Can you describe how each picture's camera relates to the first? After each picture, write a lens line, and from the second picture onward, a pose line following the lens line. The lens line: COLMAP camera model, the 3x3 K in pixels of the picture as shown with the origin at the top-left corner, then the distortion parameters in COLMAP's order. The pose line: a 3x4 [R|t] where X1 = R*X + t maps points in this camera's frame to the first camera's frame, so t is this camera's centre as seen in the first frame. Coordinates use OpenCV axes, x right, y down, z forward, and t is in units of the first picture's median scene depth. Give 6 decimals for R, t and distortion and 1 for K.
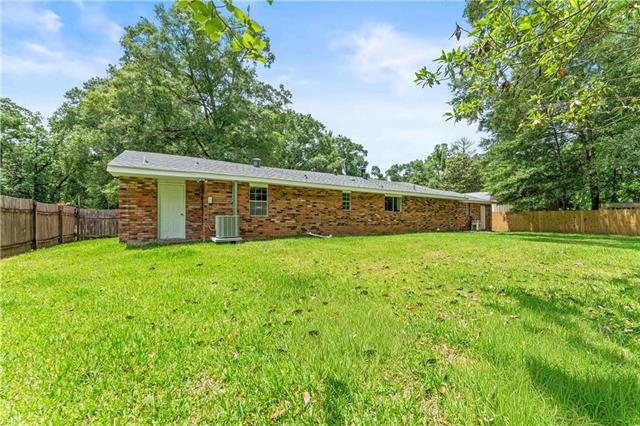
lens RADIAL K [[254.4, 0, 320.1], [0, 254.4, 216.7], [0, 0, 1]] dist [-0.011560, 0.000520]
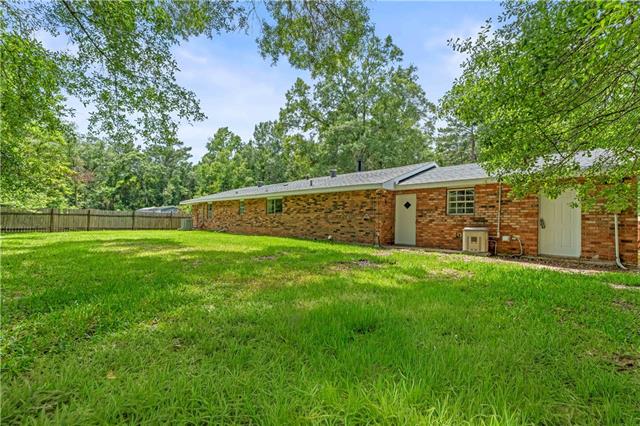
lens RADIAL K [[254.4, 0, 320.5], [0, 254.4, 216.3], [0, 0, 1]] dist [-0.011560, 0.000520]
pose [[0.292243, -0.020790, -0.956118, 1.191252], [-0.007467, 0.999684, -0.024020, 0.010657], [0.956315, 0.014159, 0.291996, 0.819889]]
